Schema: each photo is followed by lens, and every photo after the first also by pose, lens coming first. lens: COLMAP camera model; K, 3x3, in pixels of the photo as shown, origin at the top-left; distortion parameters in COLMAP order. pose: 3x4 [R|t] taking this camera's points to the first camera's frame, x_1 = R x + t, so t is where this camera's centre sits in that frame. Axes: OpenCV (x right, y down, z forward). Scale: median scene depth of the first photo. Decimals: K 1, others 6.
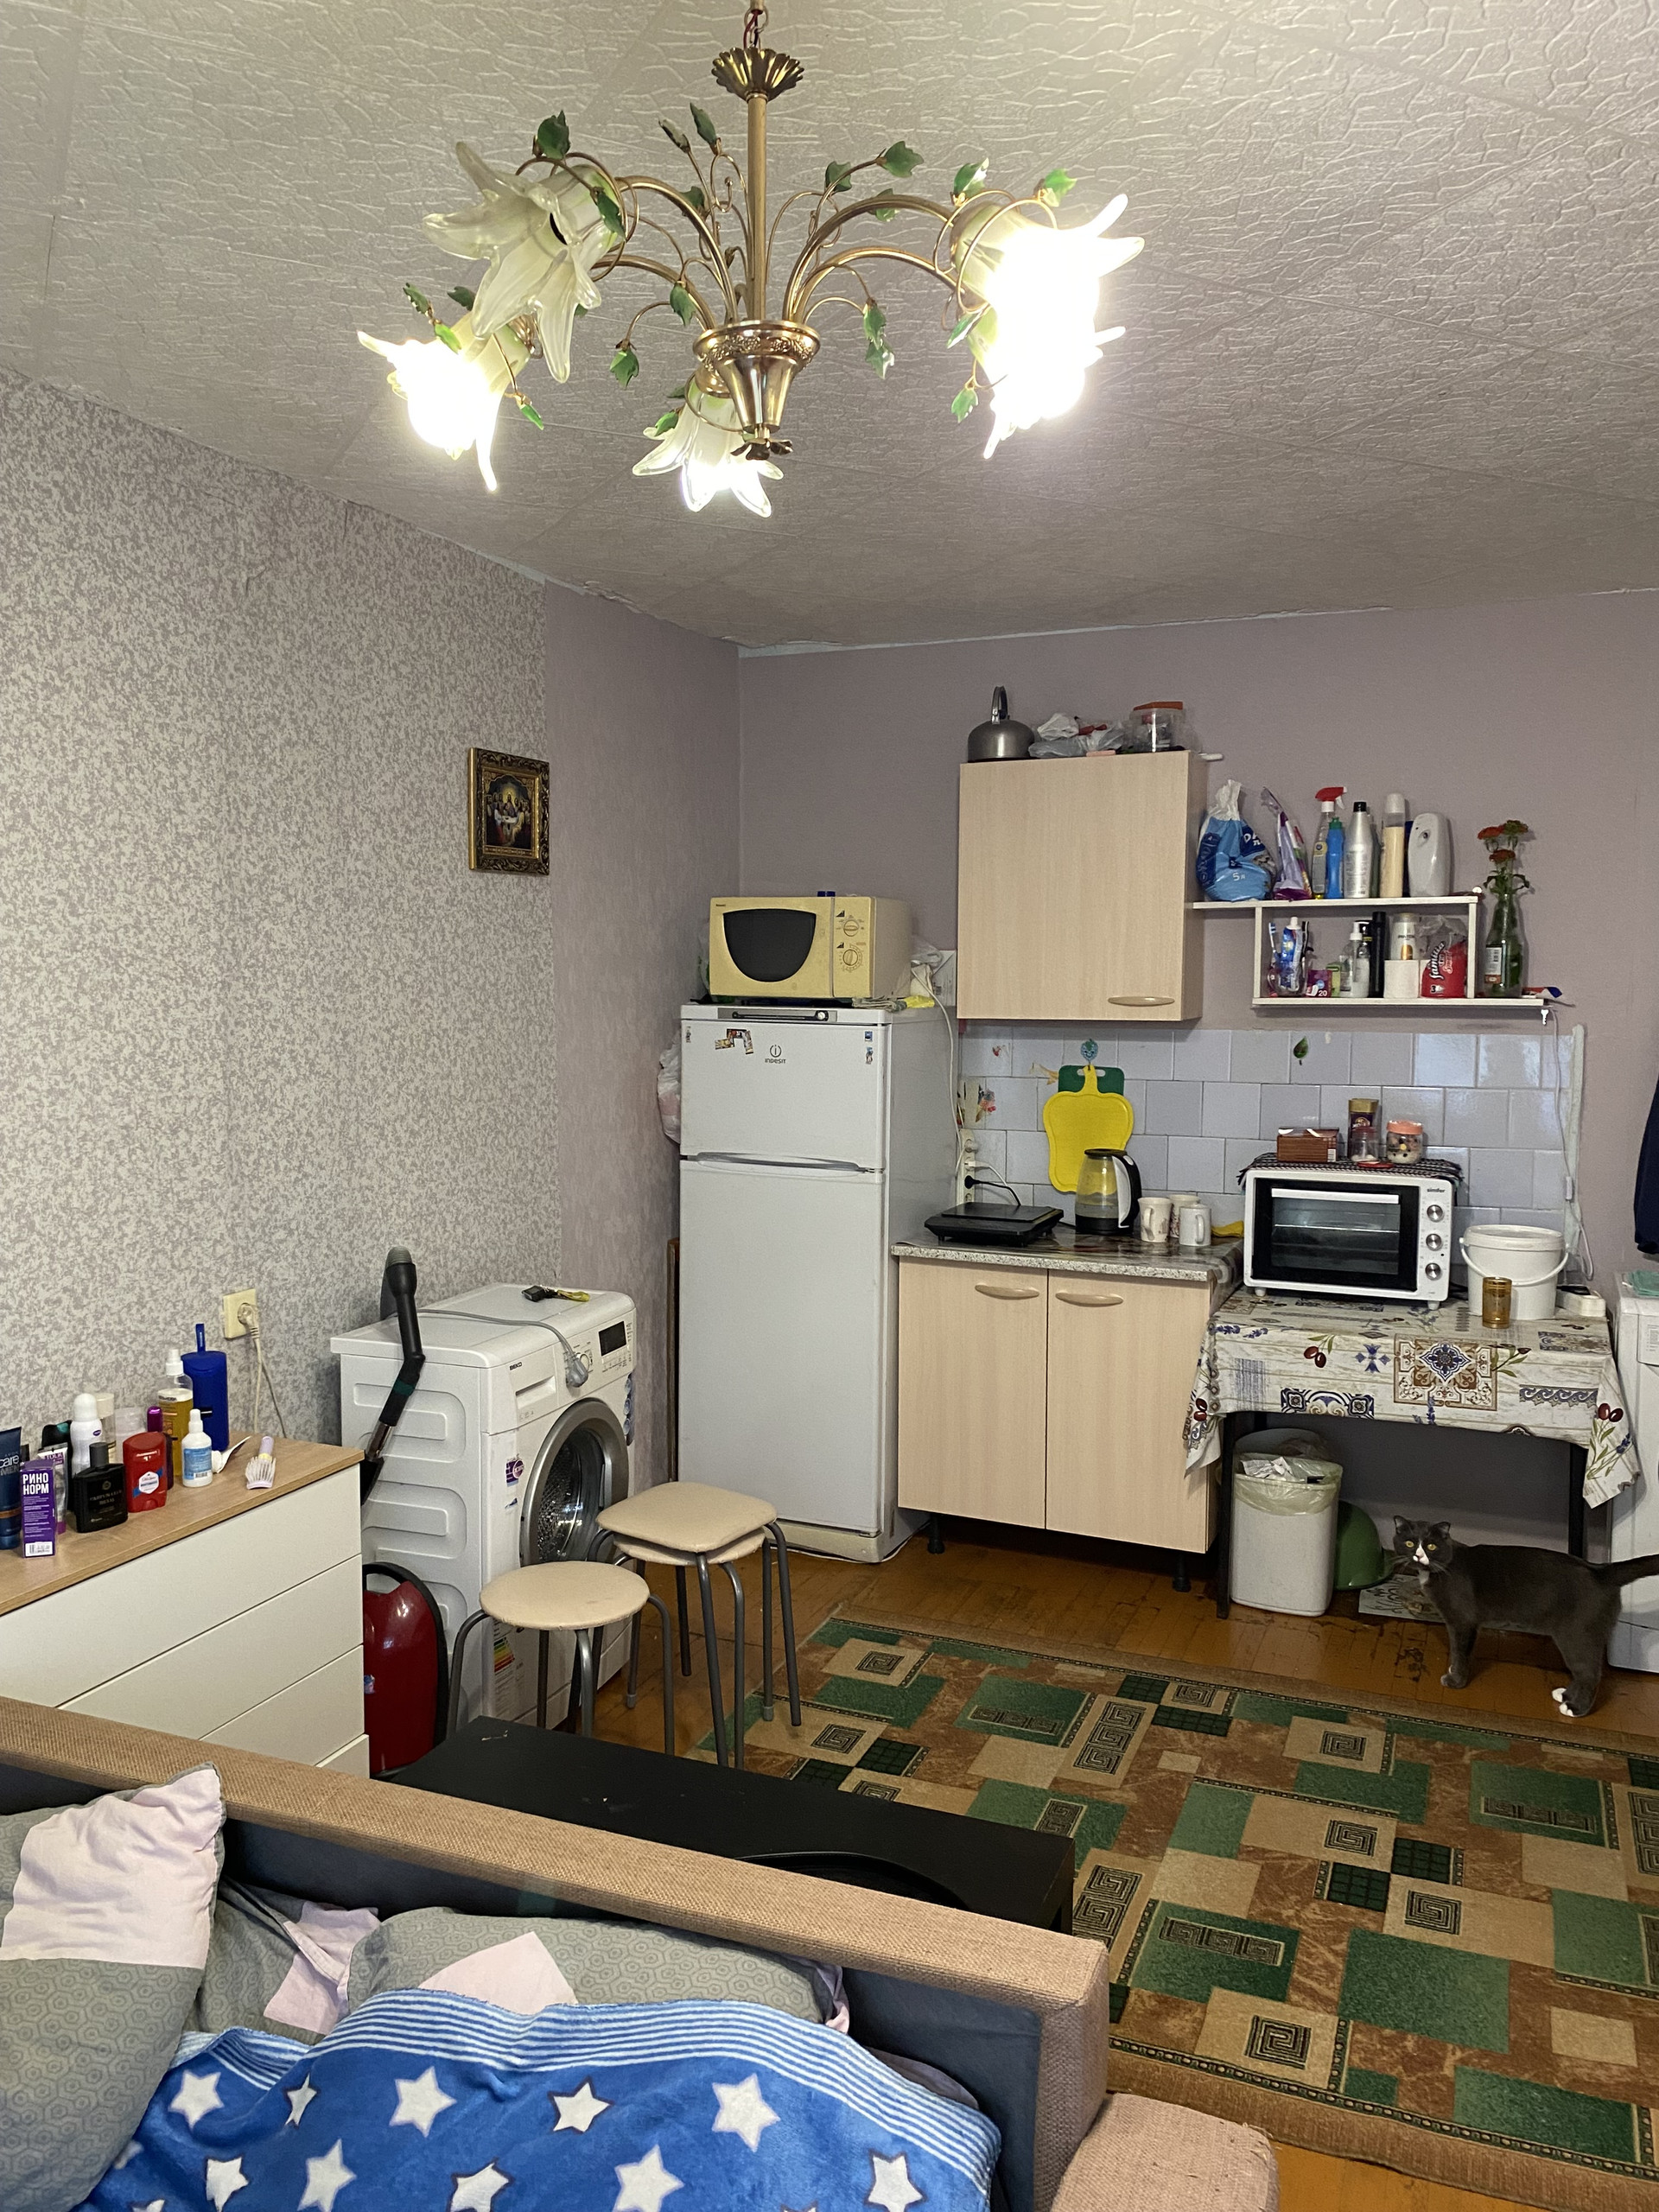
lens RADIAL K [[1679.0, 0, 827.5], [0, 1679.0, 1123.8], [0, 0, 1]] dist [0.021398, -0.018432]
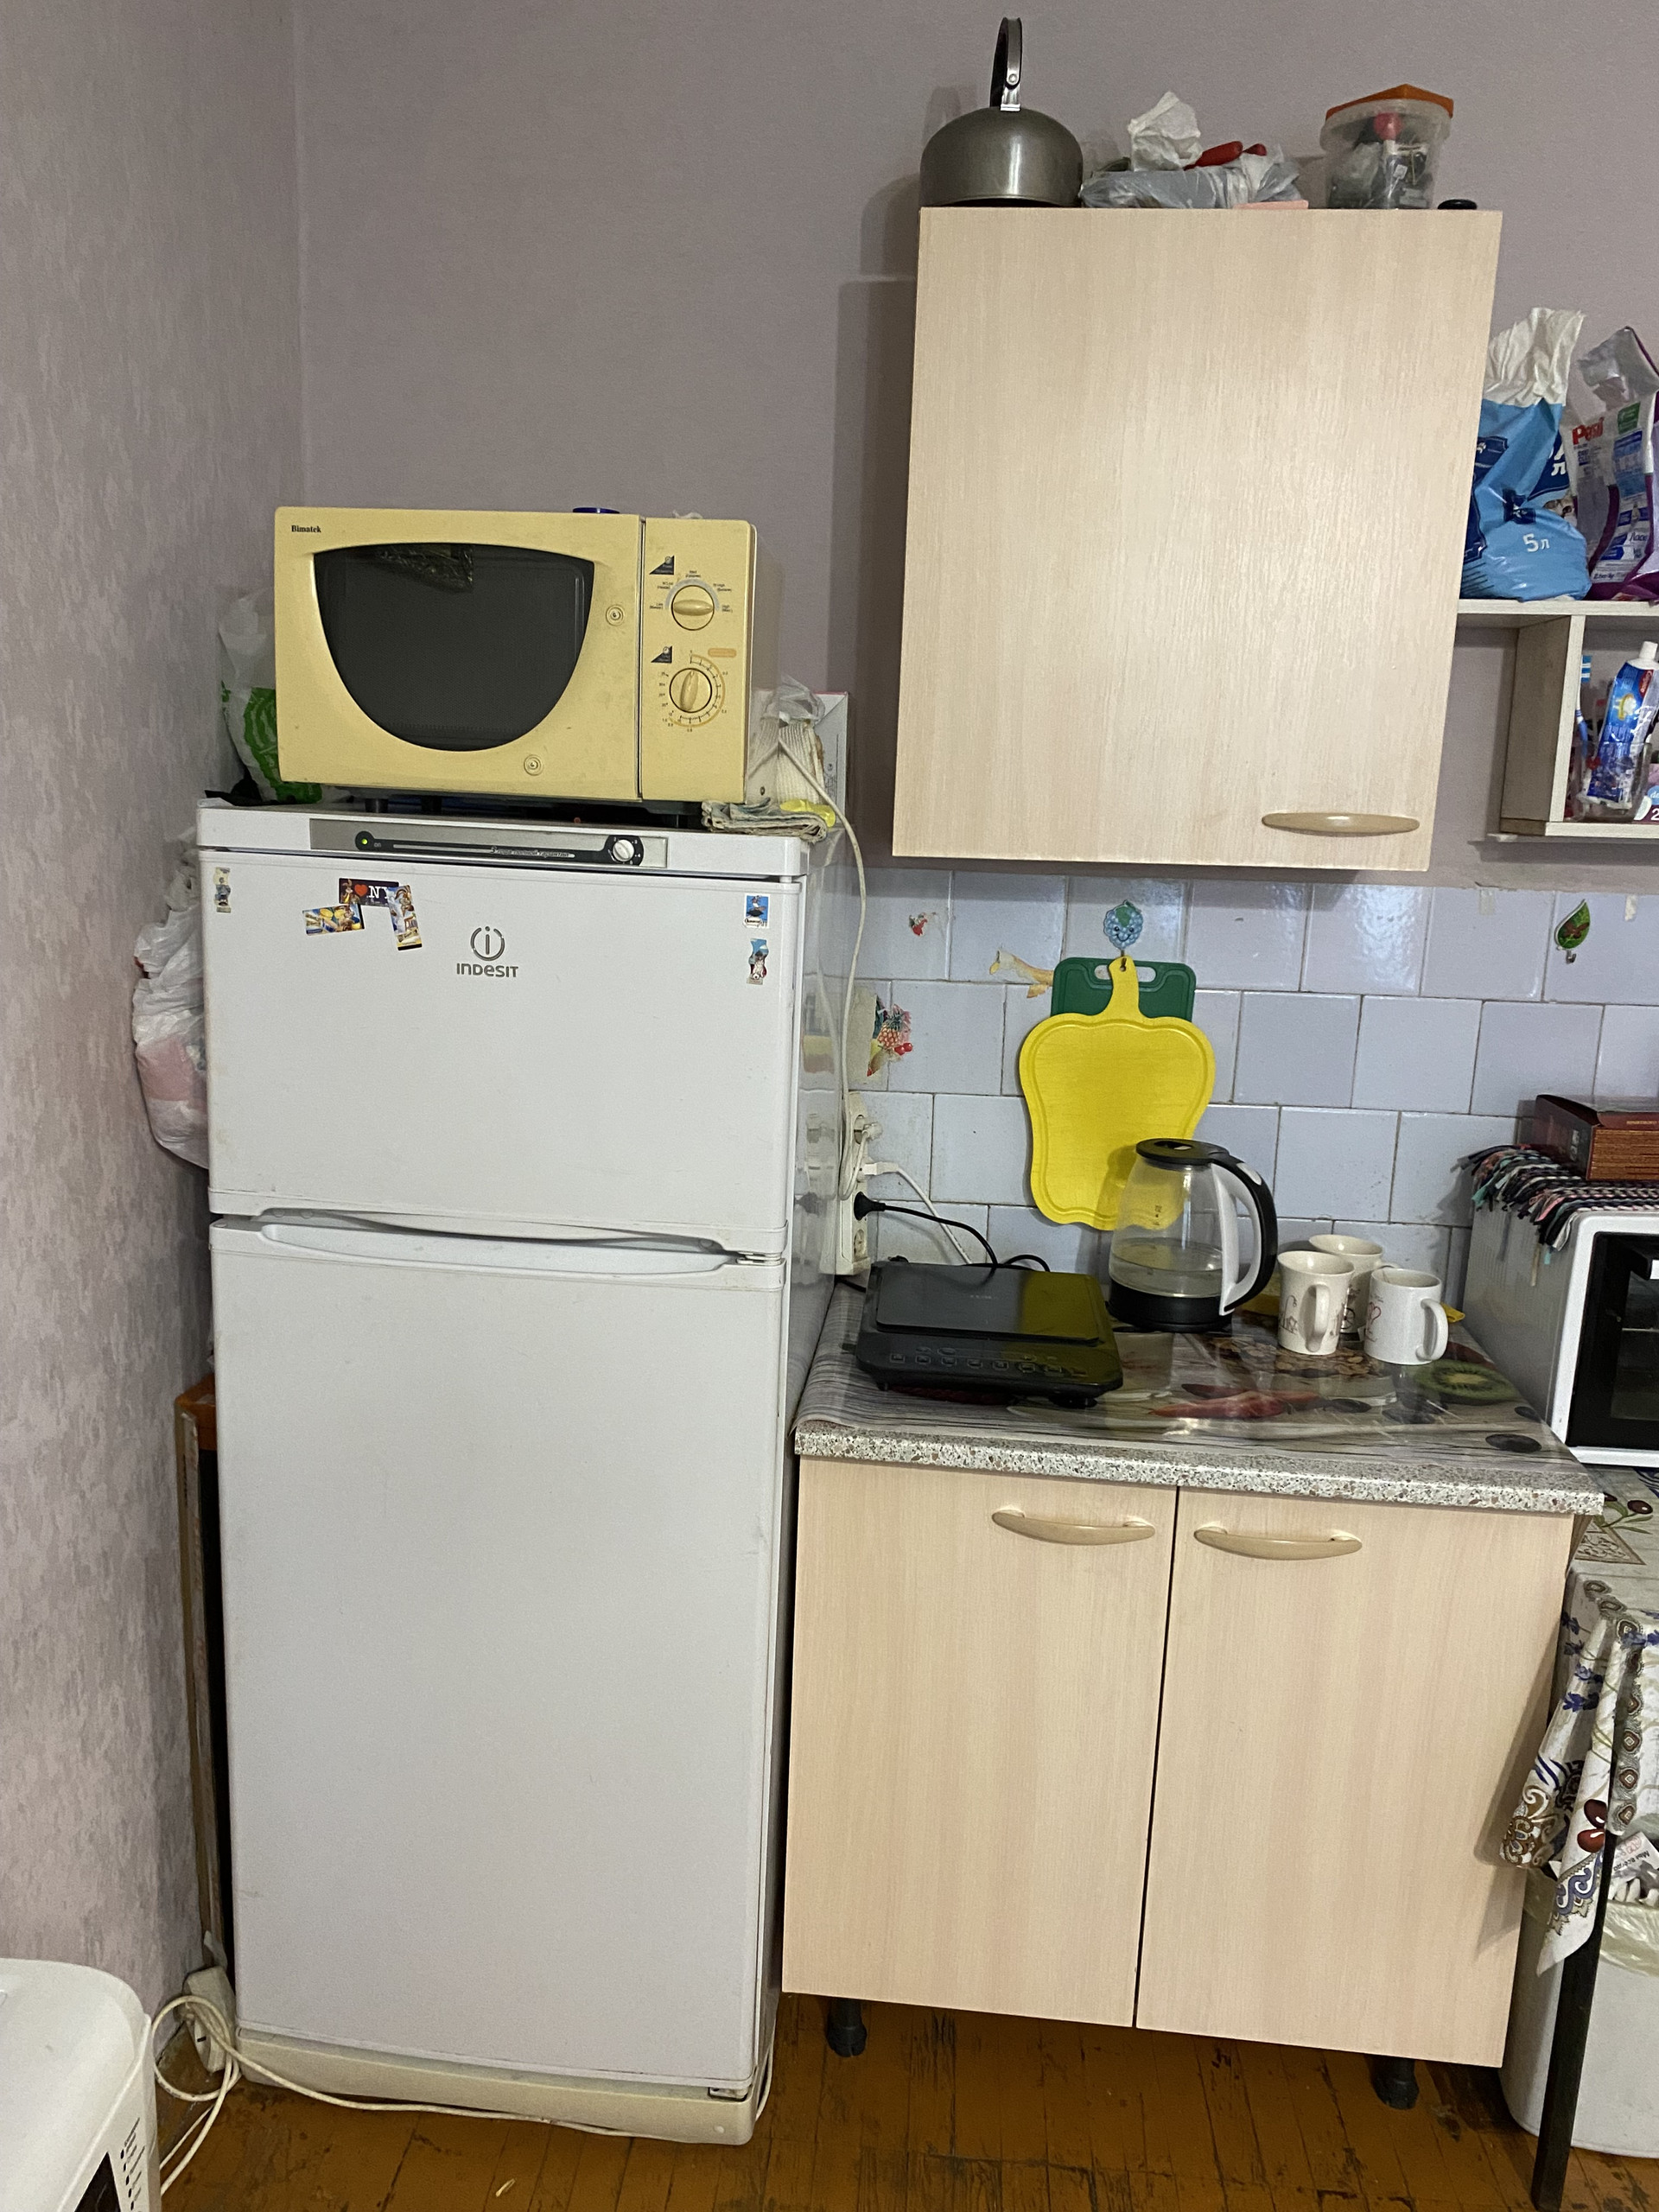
lens RADIAL K [[1679.0, 0, 827.5], [0, 1679.0, 1123.8], [0, 0, 1]] dist [0.021398, -0.018432]
pose [[0.949147, -0.036187, 0.312745, -0.075853], [-0.000773, 0.993102, 0.117255, -0.046793], [-0.314831, -0.111534, 0.942572, 0.618530]]
